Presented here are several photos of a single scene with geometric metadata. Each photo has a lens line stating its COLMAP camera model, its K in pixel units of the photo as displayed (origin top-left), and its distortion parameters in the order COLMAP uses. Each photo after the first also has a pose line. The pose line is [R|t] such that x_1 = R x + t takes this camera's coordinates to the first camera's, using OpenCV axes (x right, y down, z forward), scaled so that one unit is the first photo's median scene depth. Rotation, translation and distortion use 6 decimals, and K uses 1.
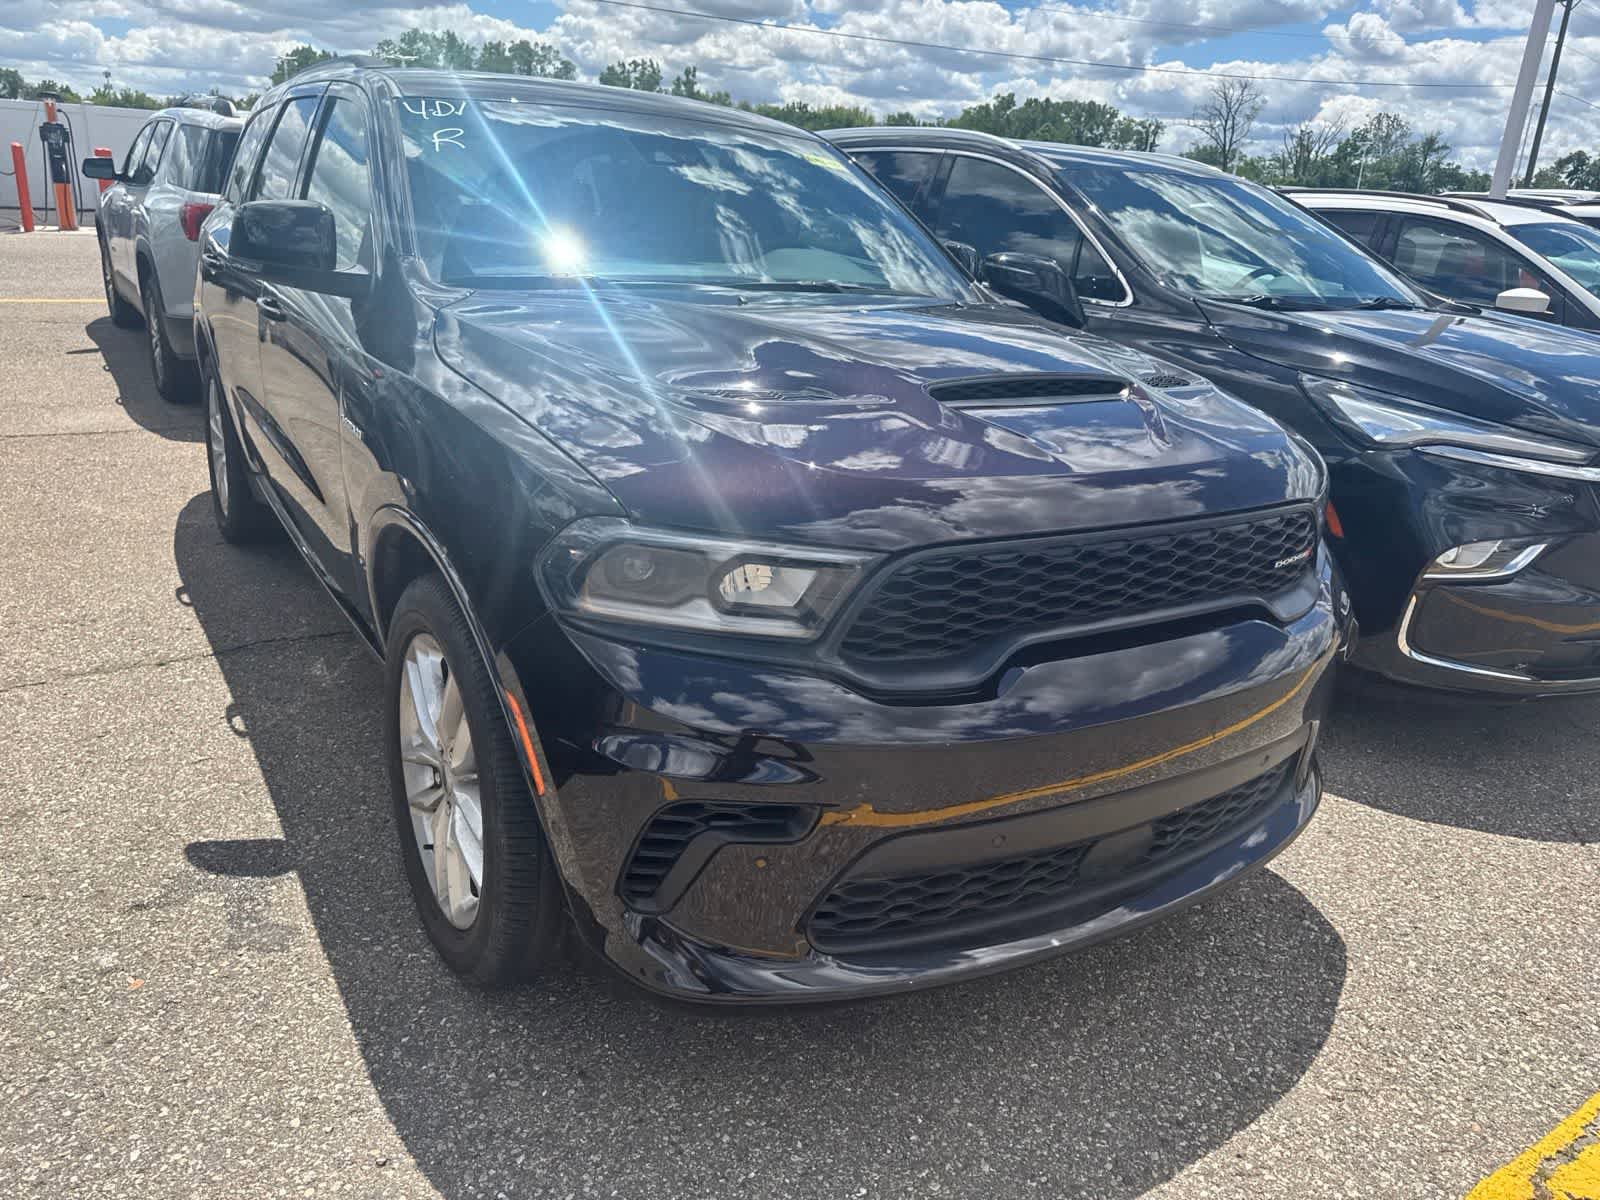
lens RADIAL K [[1139.3, 0, 804.6], [0, 1139.3, 584.3], [0, 0, 1]] dist [0.005311, -0.007115]
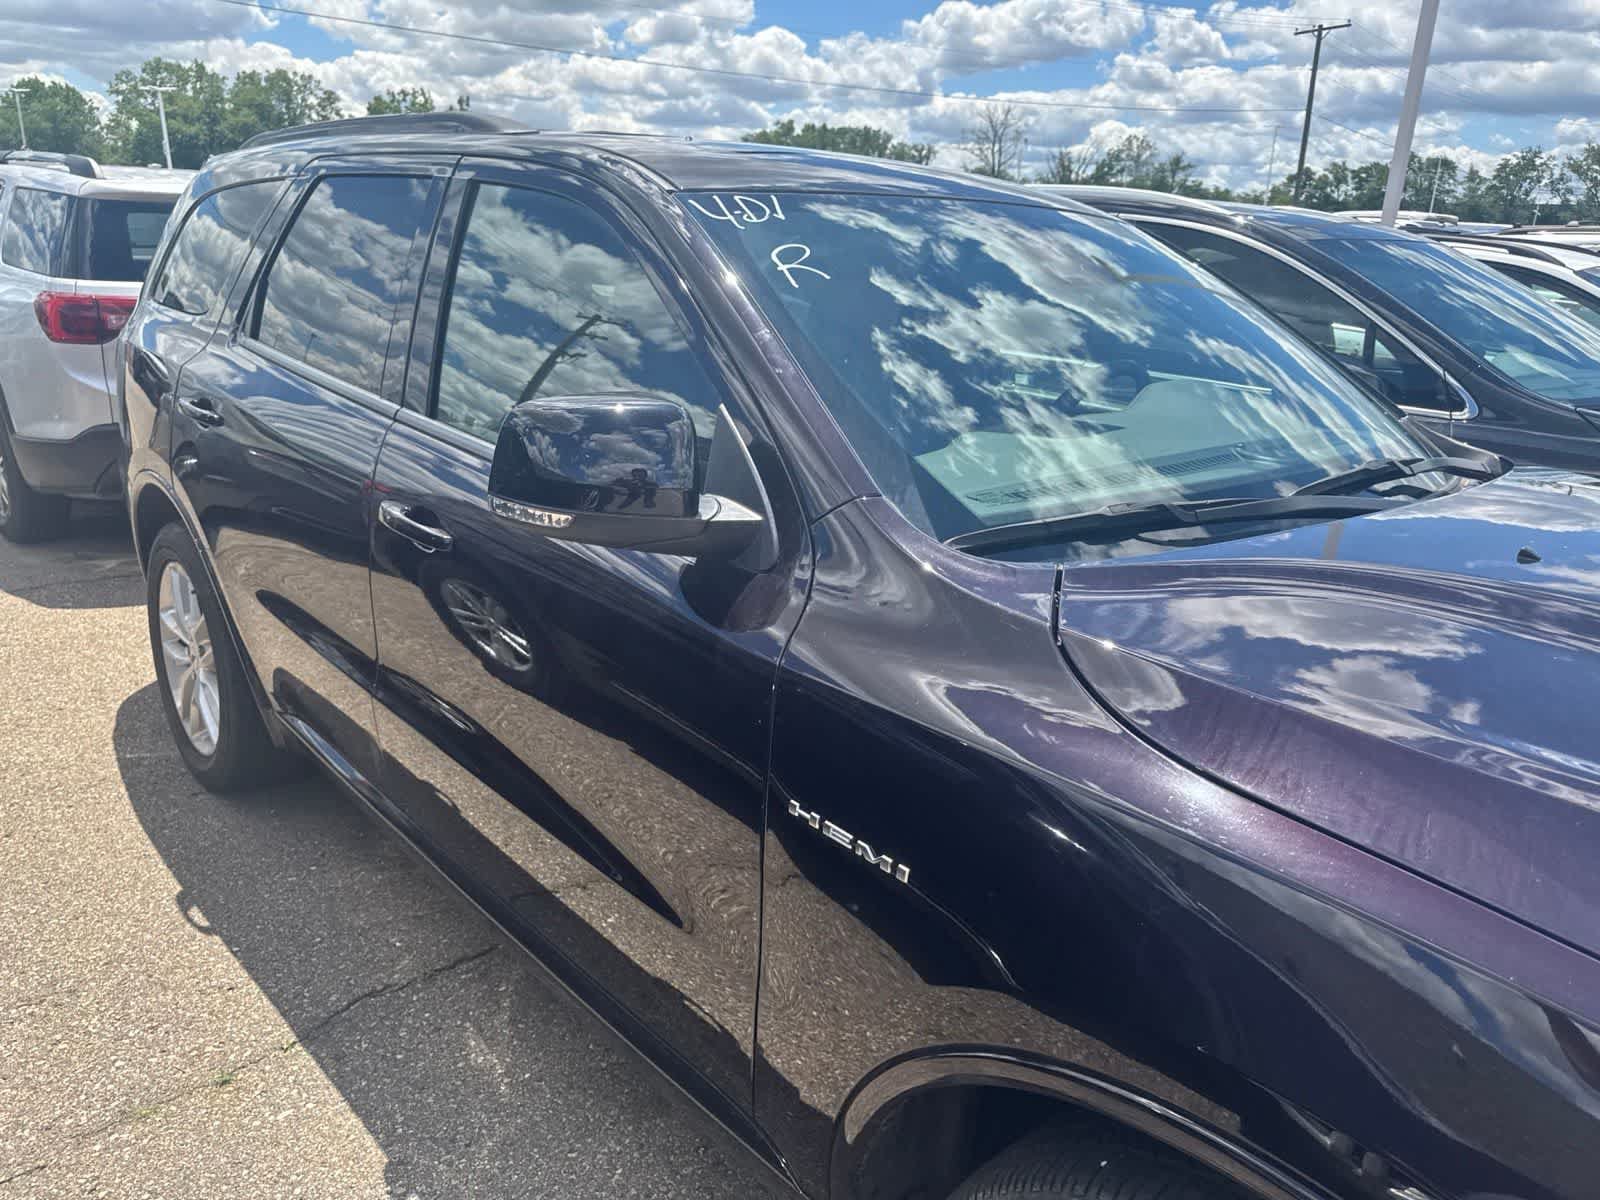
lens RADIAL K [[1139.0, 0, 786.3], [0, 1139.0, 586.0], [0, 0, 1]] dist [0.003019, -0.003830]
pose [[0.986135, -0.070727, 0.150120, -0.527776], [0.073536, 0.997205, -0.013237, -0.267923], [-0.148764, 0.024093, 0.988579, 0.520419]]
